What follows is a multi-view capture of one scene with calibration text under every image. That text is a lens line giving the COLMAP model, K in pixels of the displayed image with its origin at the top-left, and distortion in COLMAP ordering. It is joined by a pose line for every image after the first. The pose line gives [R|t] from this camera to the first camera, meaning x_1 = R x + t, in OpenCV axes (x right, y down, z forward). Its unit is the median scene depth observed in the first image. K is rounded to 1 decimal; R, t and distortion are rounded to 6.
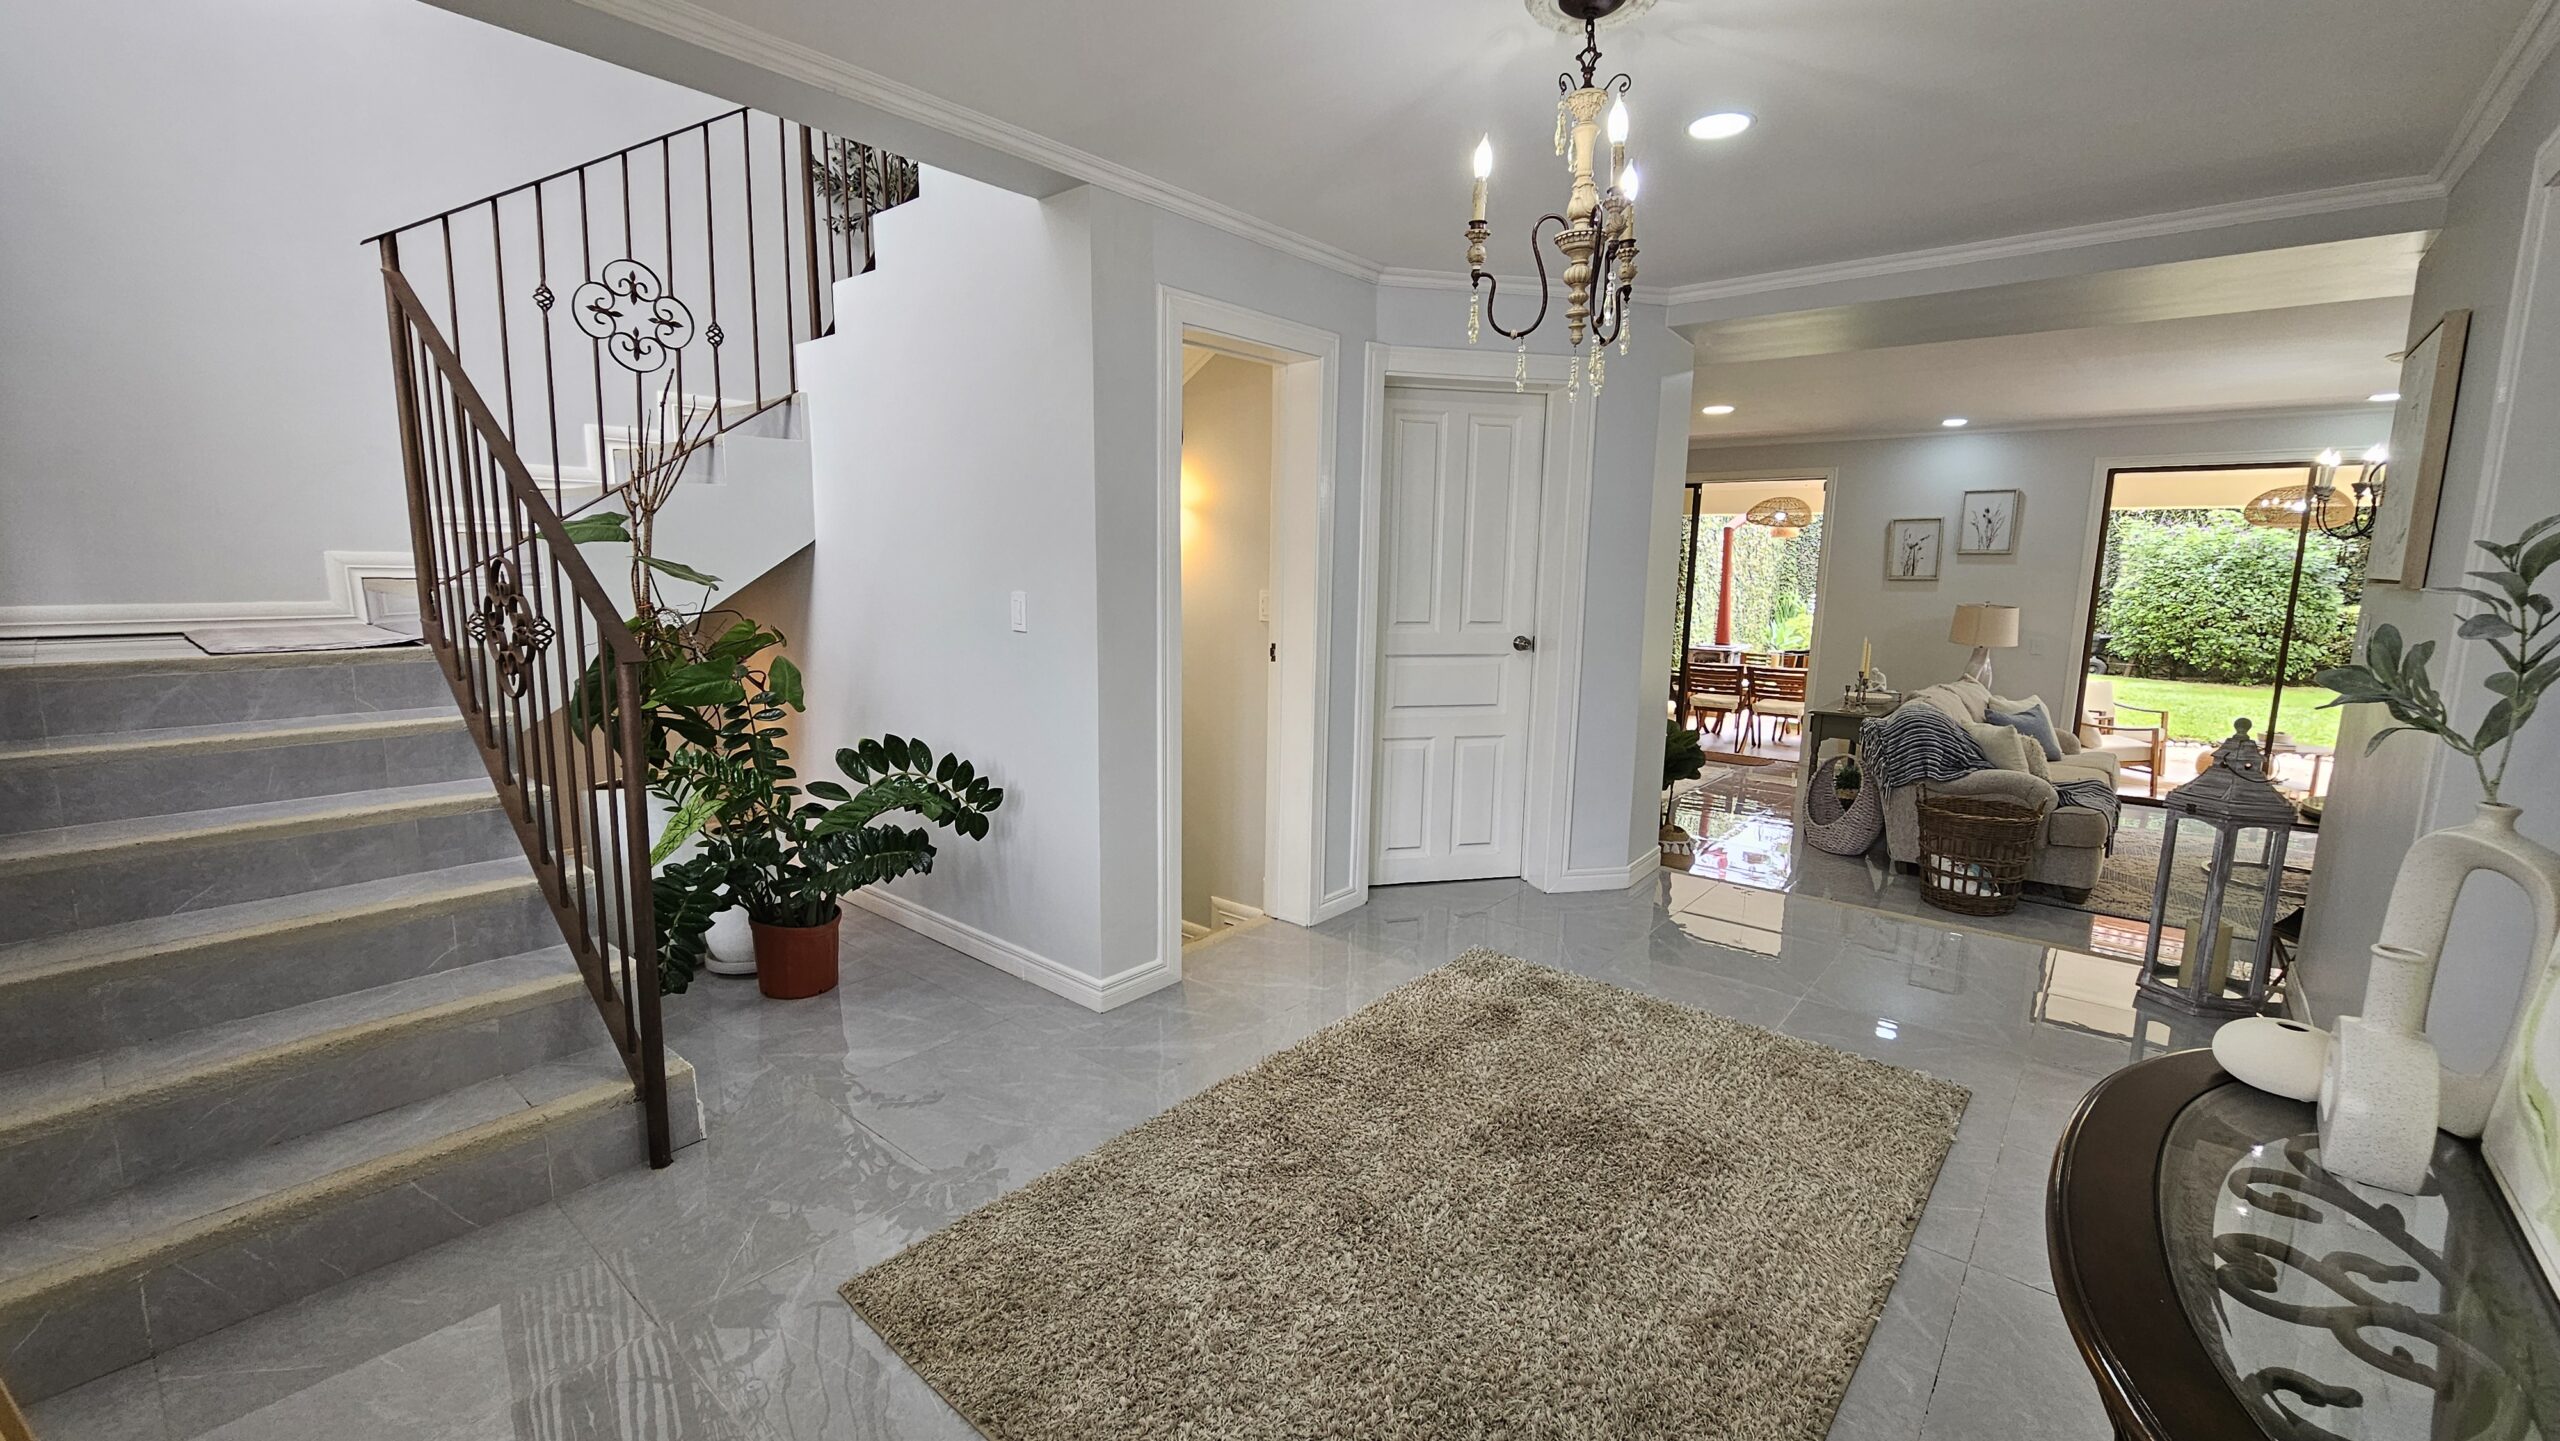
lens RADIAL K [[1049.4, 0, 1277.0], [0, 1049.4, 714.8], [0, 0, 1]] dist [-0.002215, -0.000754]
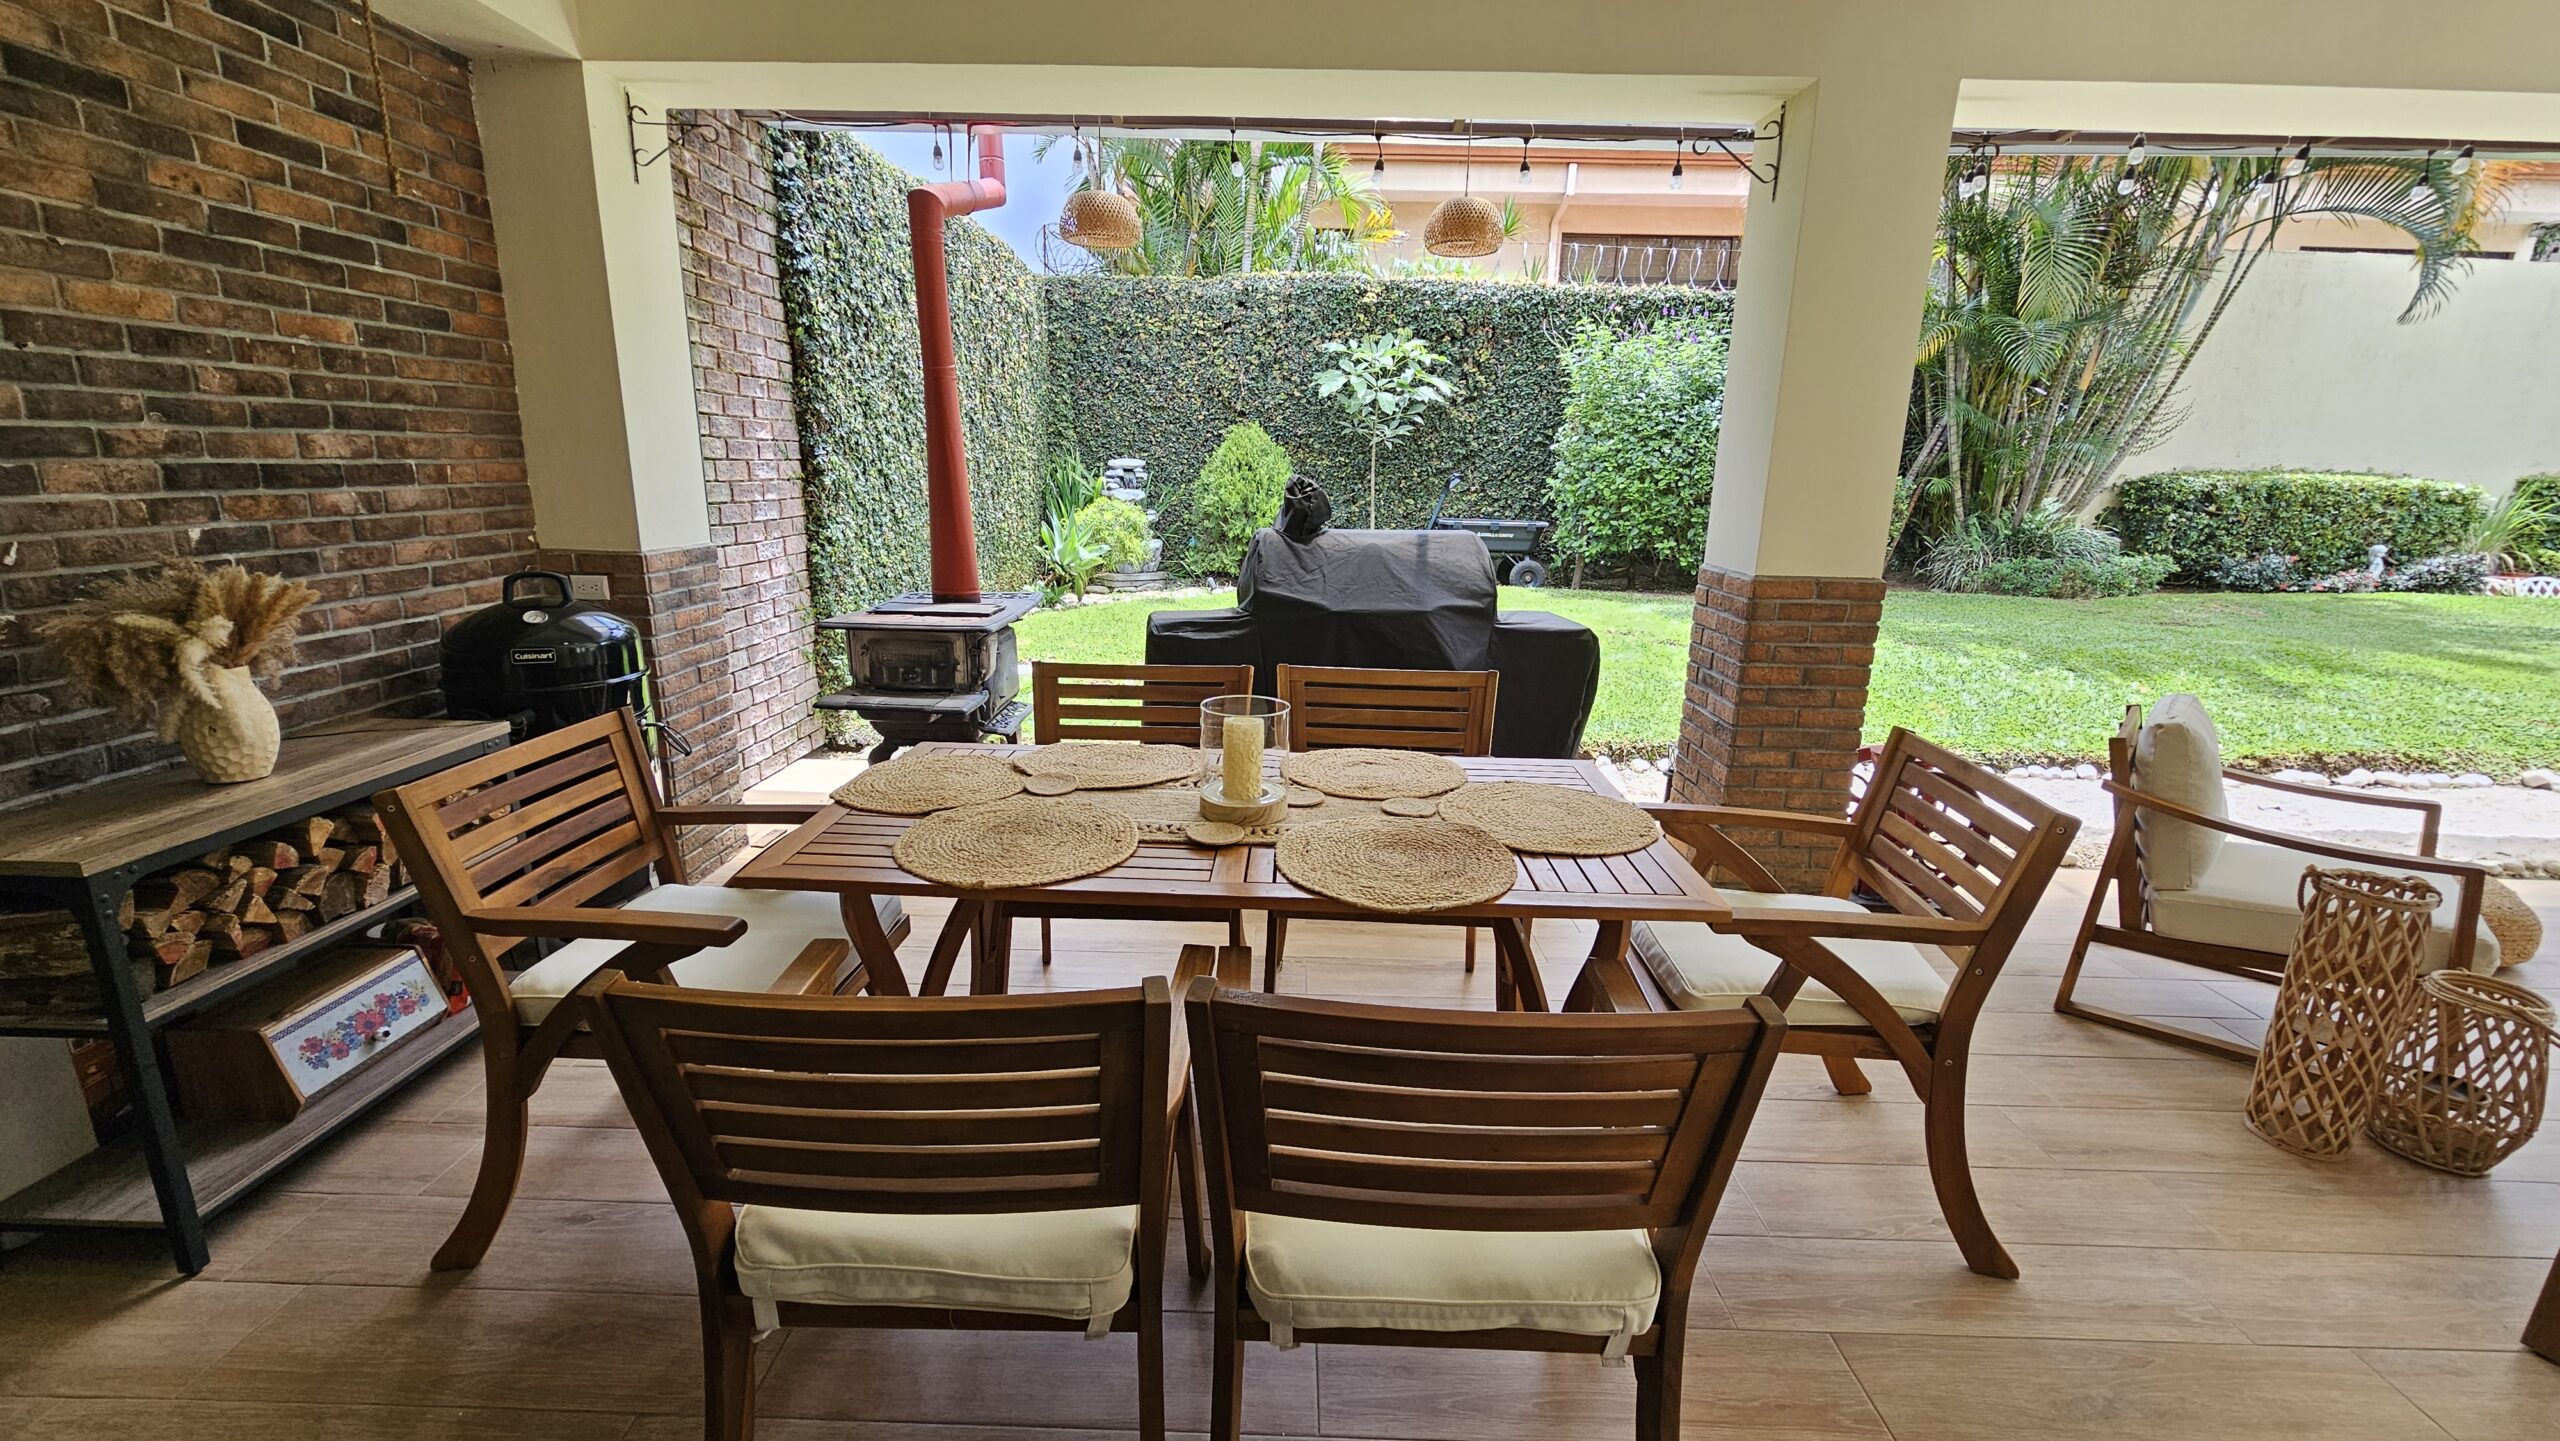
lens RADIAL K [[1049.4, 0, 1273.0], [0, 1049.4, 731.2], [0, 0, 1]] dist [-0.002215, -0.000754]
pose [[0.774032, -0.156877, 0.613403, 0.280258], [0.083530, 0.985652, 0.146676, -0.062276], [-0.627612, -0.062294, 0.776030, 0.650791]]
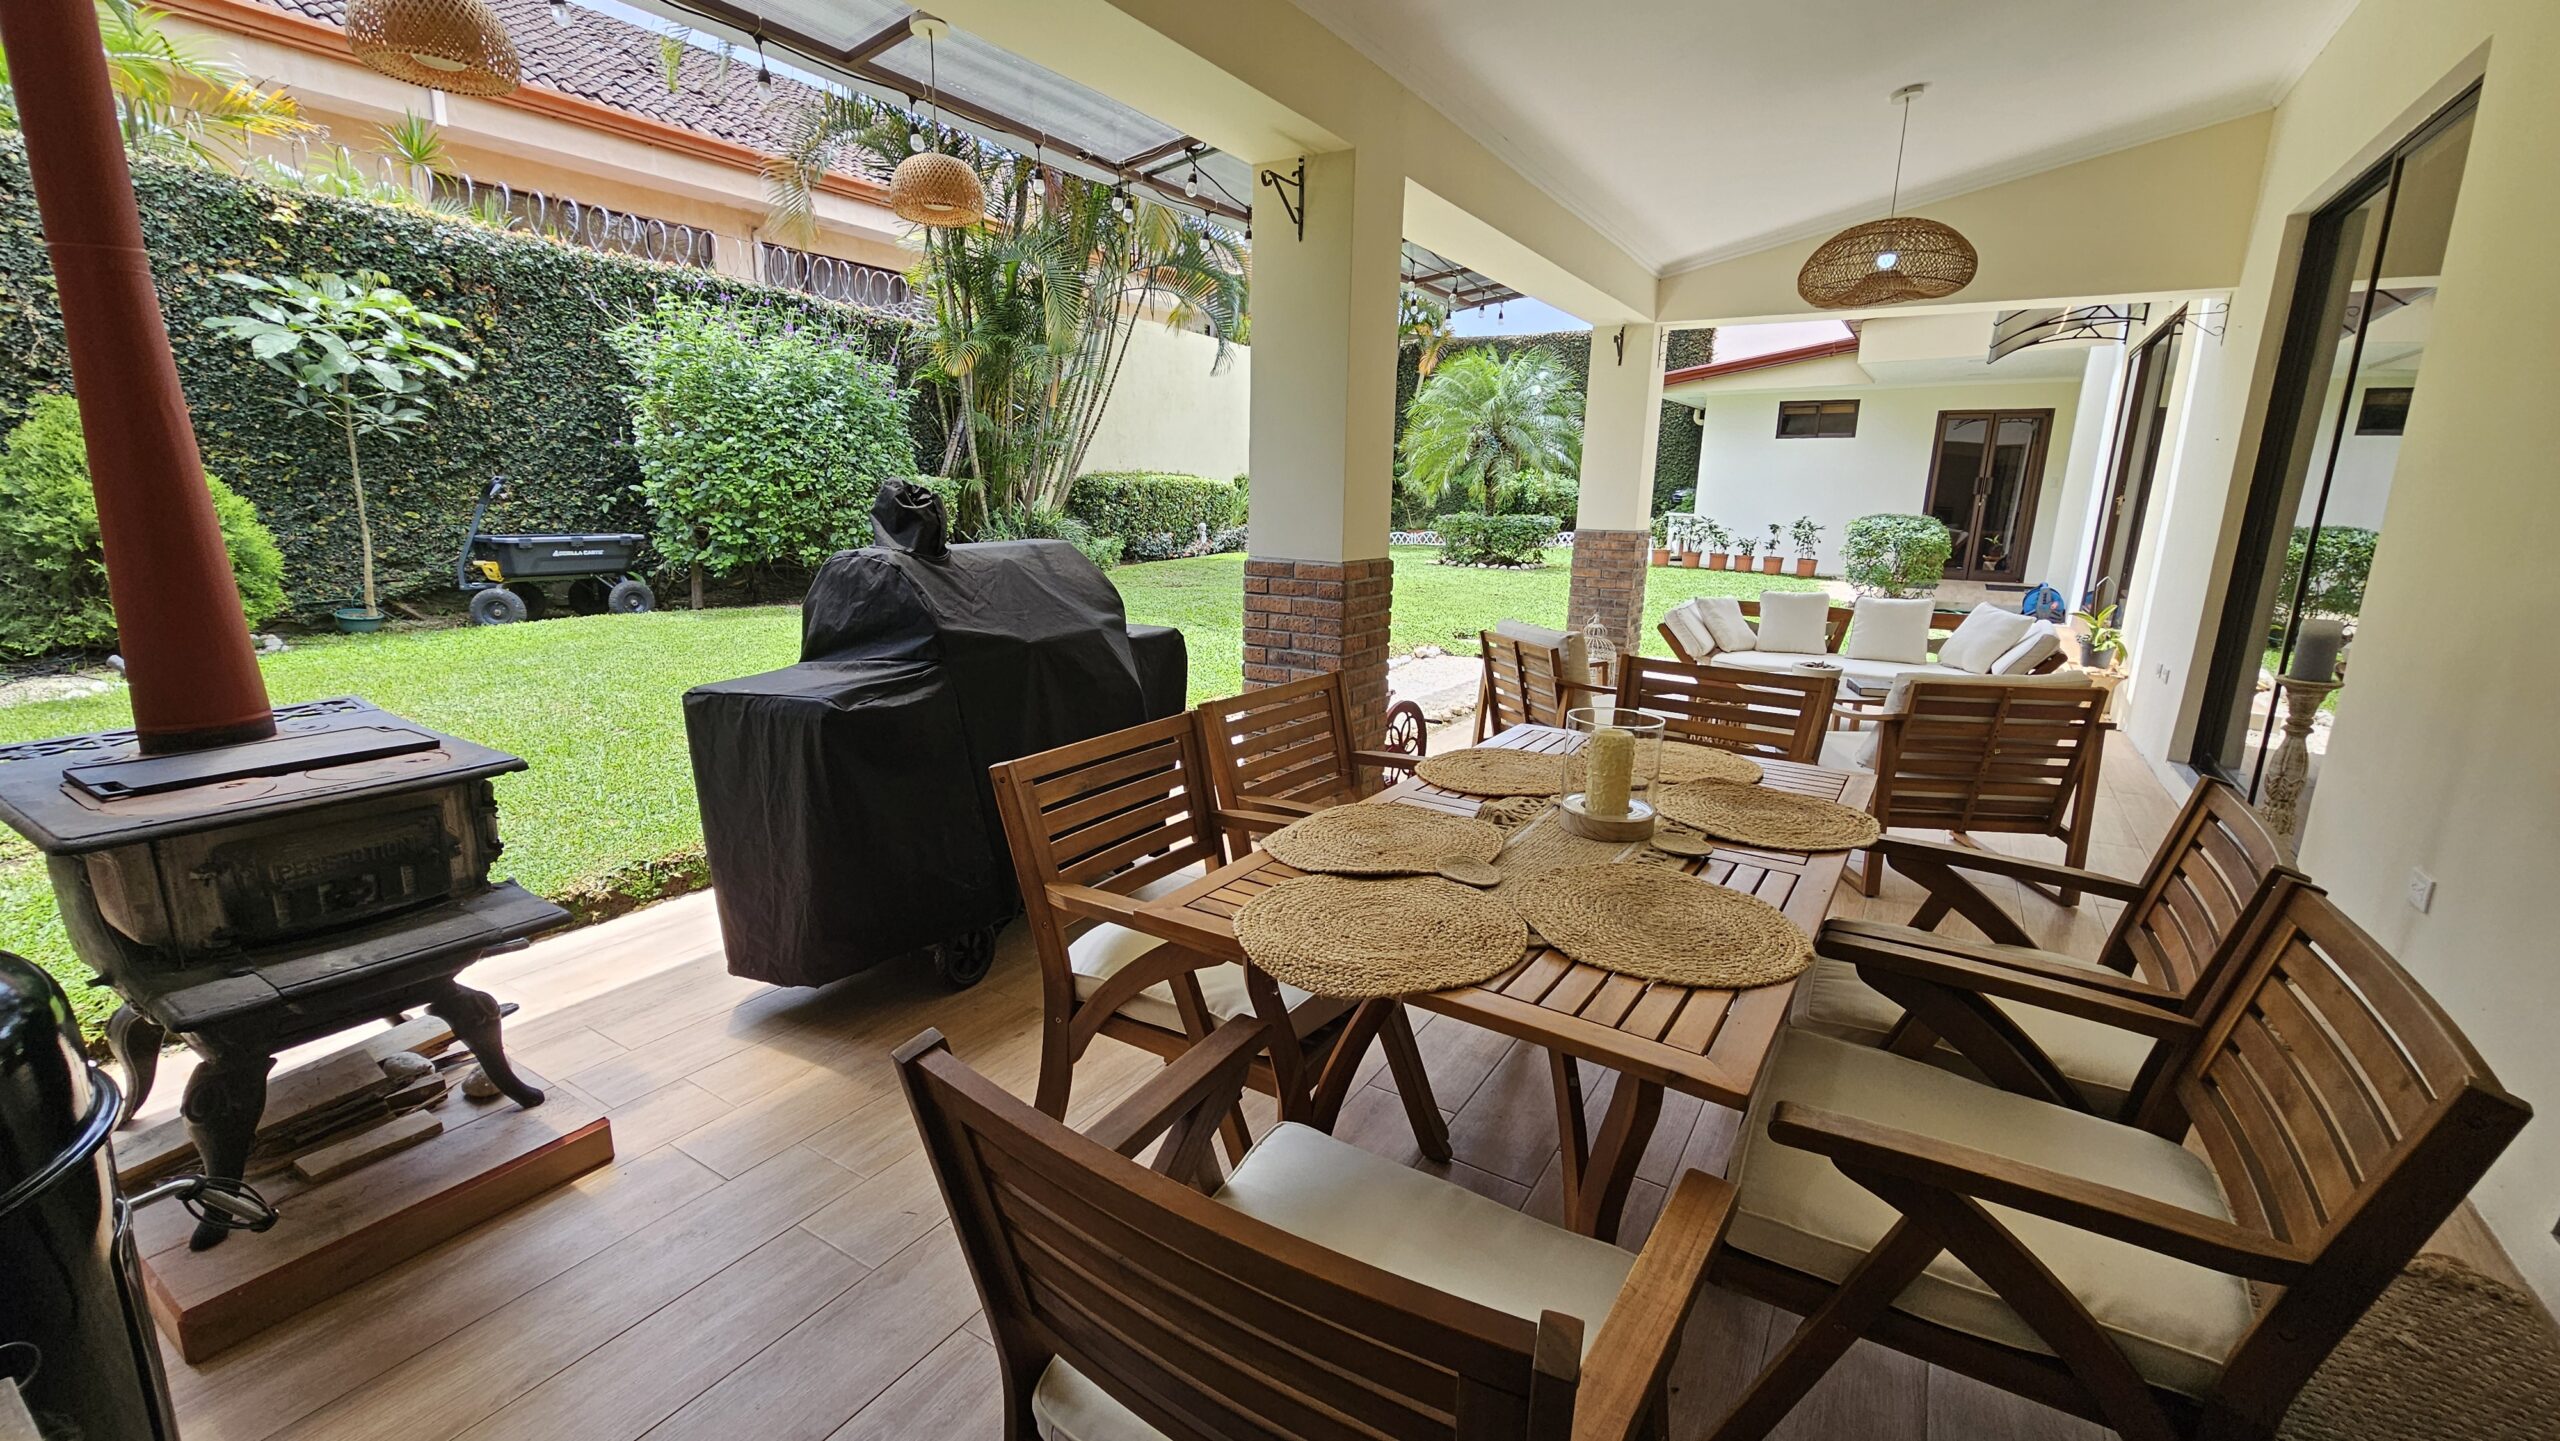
lens RADIAL K [[1049.4, 0, 1273.6], [0, 1049.4, 720.0], [0, 0, 1]] dist [-0.002215, -0.000754]
pose [[-0.129995, -0.231251, 0.964170, 0.242973], [0.123193, 0.961120, 0.247129, -0.082338], [-0.983832, 0.150904, -0.096452, 0.808590]]
